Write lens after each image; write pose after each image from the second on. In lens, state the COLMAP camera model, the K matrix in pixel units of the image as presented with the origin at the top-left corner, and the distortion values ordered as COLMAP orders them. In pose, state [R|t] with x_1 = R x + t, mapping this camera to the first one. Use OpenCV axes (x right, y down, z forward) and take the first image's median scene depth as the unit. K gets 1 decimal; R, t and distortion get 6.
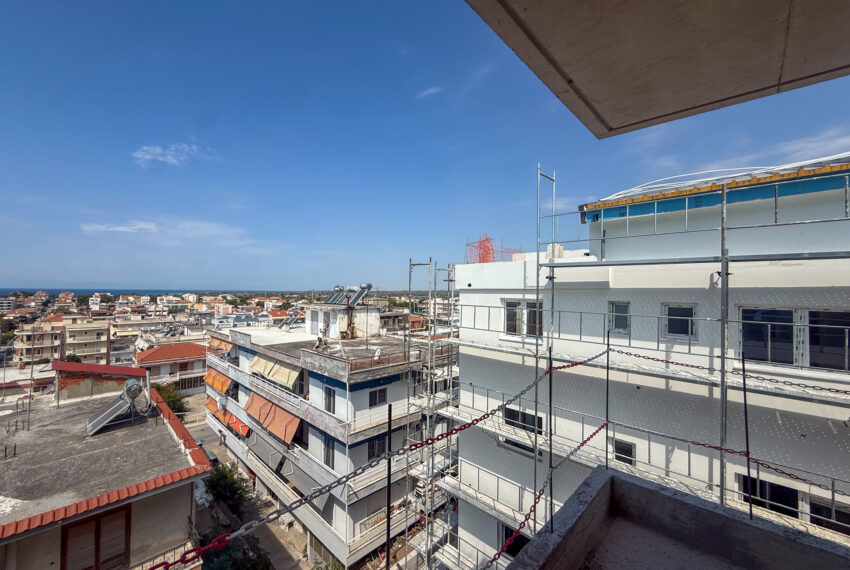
lens RADIAL K [[337.6, 0, 423.4], [0, 337.6, 285.7], [0, 0, 1]] dist [-0.000727, -0.000111]
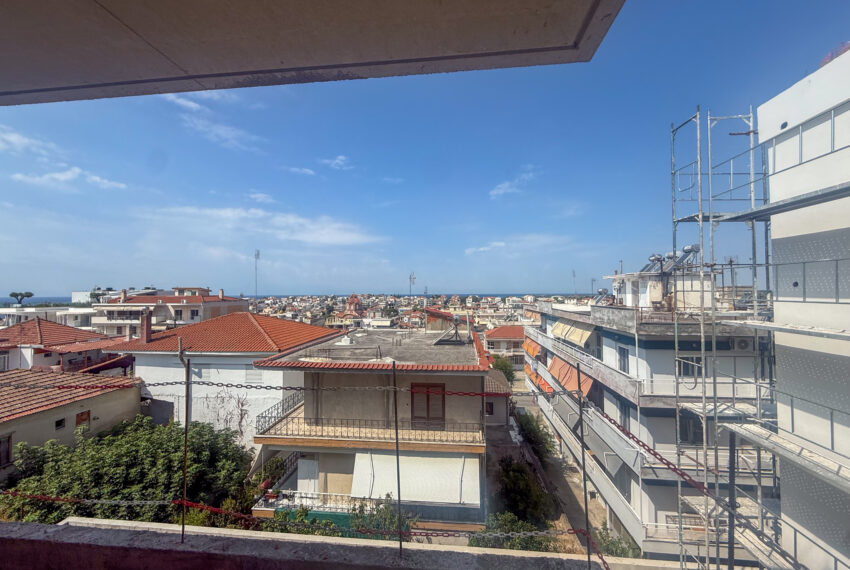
lens RADIAL K [[337.6, 0, 423.4], [0, 337.6, 285.7], [0, 0, 1]] dist [-0.000727, -0.000111]
pose [[0.613178, -0.032337, -0.789283, 0.070200], [0.025576, 0.999451, -0.021078, 0.097249], [0.789531, -0.007262, 0.613668, 0.028388]]
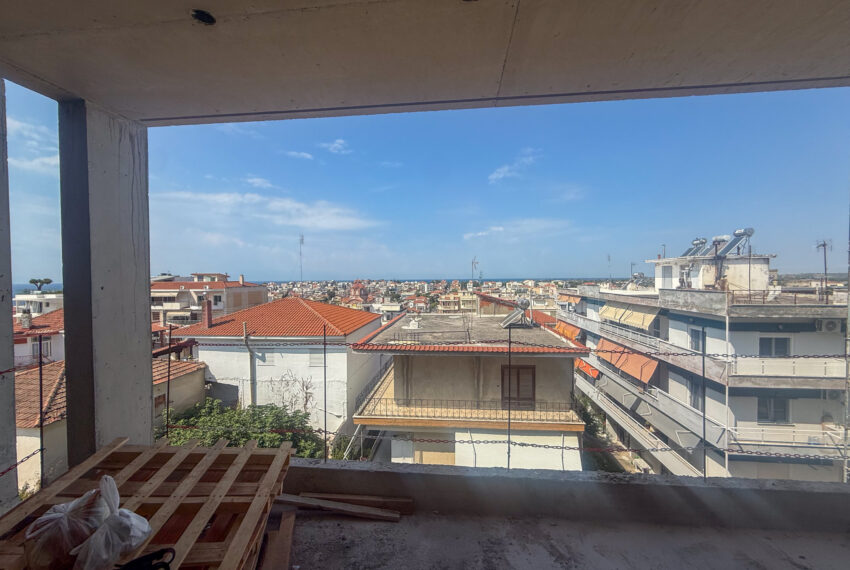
lens RADIAL K [[337.6, 0, 423.4], [0, 337.6, 285.7], [0, 0, 1]] dist [-0.000727, -0.000111]
pose [[0.617600, -0.000260, -0.786492, -0.013185], [0.029652, 0.999297, 0.022954, 0.094654], [0.785933, -0.037498, 0.617173, -0.088161]]
